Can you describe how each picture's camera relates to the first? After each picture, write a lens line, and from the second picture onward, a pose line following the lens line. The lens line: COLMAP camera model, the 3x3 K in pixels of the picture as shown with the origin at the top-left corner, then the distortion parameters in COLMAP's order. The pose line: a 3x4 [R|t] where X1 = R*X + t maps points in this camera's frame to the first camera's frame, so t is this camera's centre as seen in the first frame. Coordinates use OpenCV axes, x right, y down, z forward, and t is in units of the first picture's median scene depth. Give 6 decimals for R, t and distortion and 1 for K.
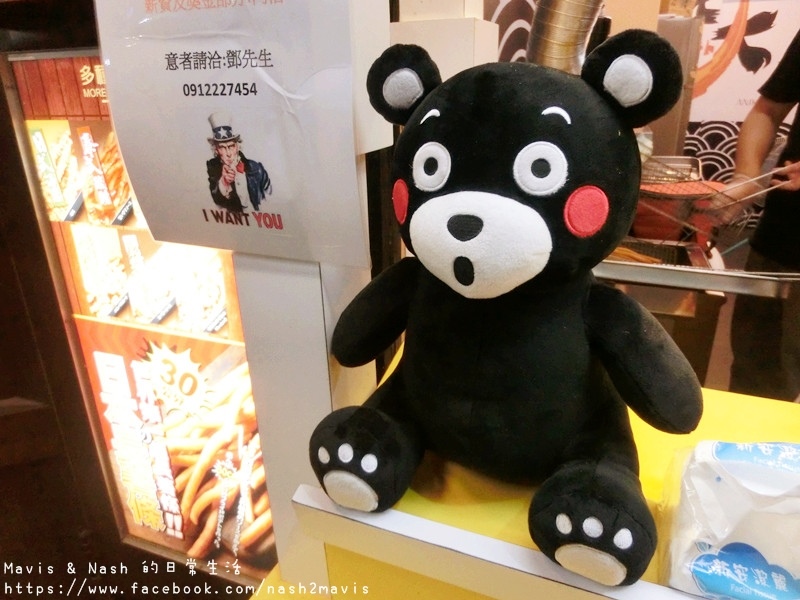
lens RADIAL K [[546.5, 0, 403.5], [0, 546.5, 298.1], [0, 0, 1]] dist [-0.009914, -0.006025]
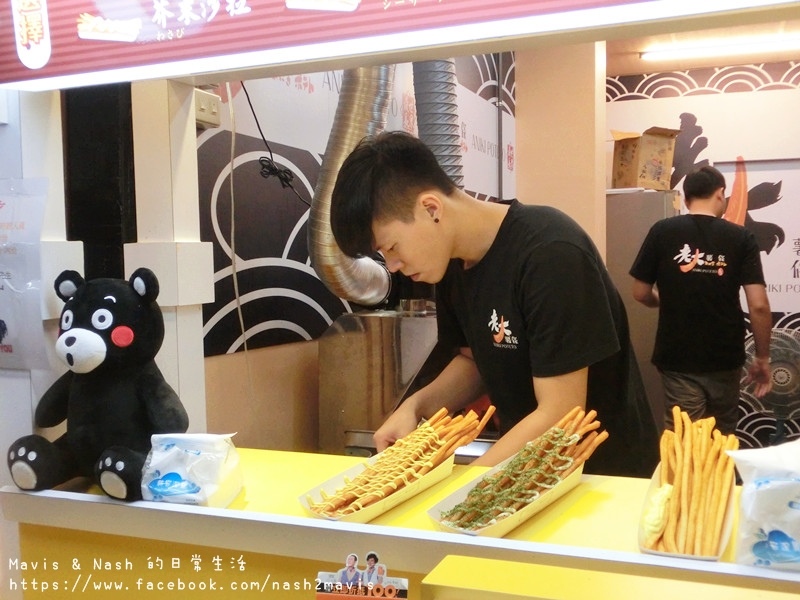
lens RADIAL K [[888.9, 0, 392.3], [0, 888.9, 298.7], [0, 0, 1]] dist [-0.013382, 0.000000]
pose [[0.999976, 0.003493, 0.005938, 1.428138], [-0.001368, 0.945458, -0.325742, 0.921186], [-0.006752, 0.325727, 0.945440, -2.669364]]
